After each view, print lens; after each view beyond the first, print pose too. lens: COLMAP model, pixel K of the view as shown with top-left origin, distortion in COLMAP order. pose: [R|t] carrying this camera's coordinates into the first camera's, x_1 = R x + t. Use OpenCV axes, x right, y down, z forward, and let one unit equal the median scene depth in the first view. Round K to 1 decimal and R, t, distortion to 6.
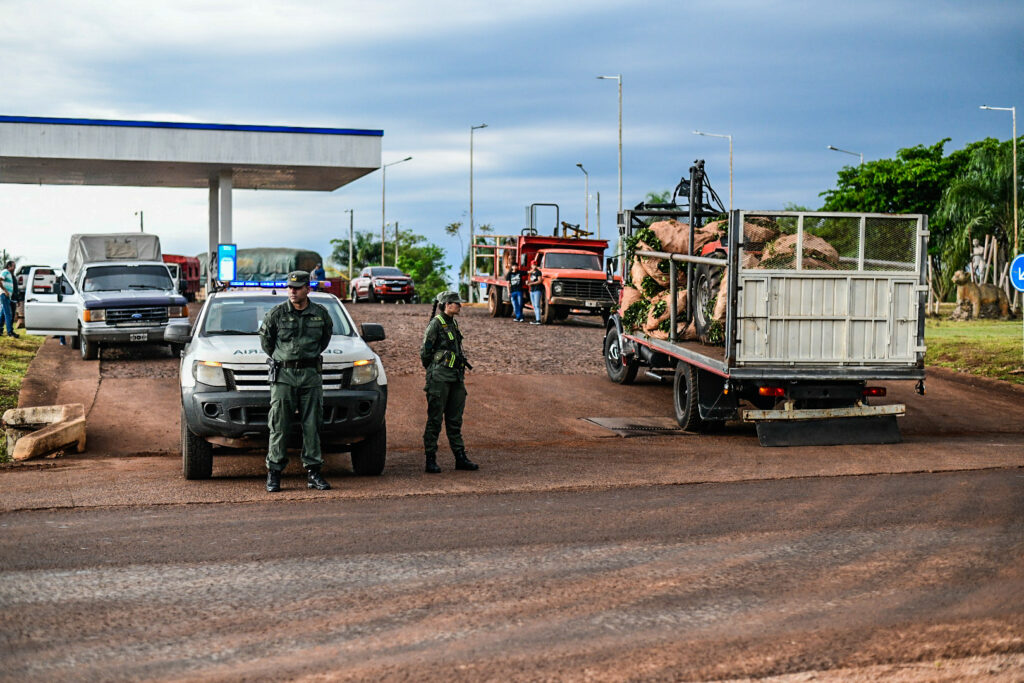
lens RADIAL K [[1465.9, 0, 512.1], [0, 1465.9, 340.8], [0, 0, 1]] dist [-0.058597, 0.000000]
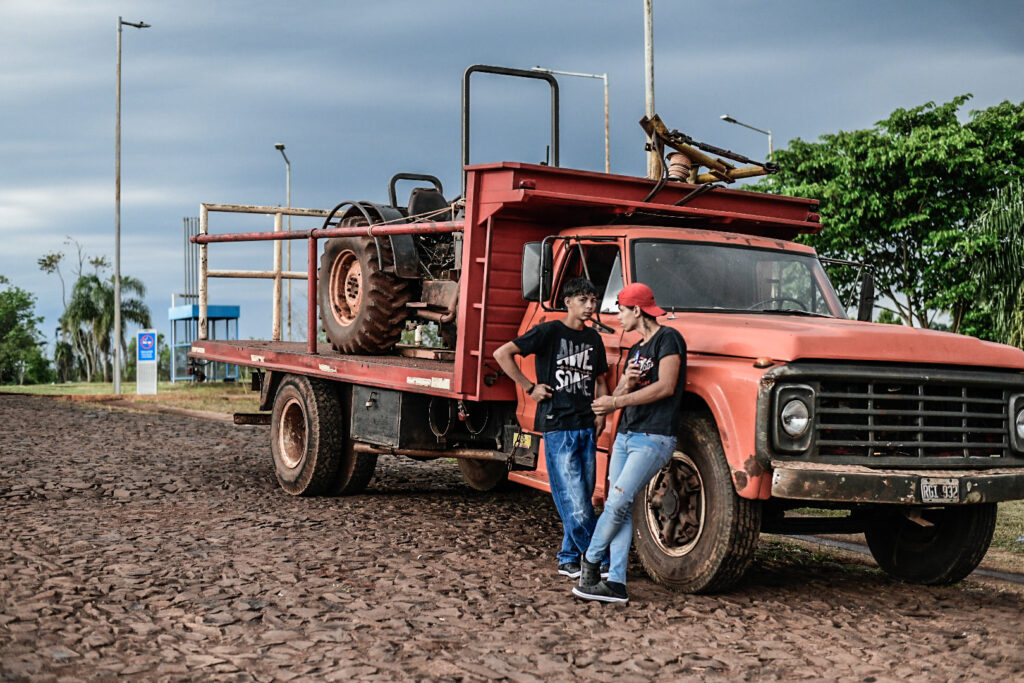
lens RADIAL K [[1465.9, 0, 511.7], [0, 1465.9, 341.3], [0, 0, 1]] dist [-0.058597, 0.000000]
pose [[0.961731, -0.003140, 0.273978, -0.029832], [0.013076, 0.999321, -0.034447, -0.021495], [-0.273684, 0.036711, 0.961119, 0.451446]]
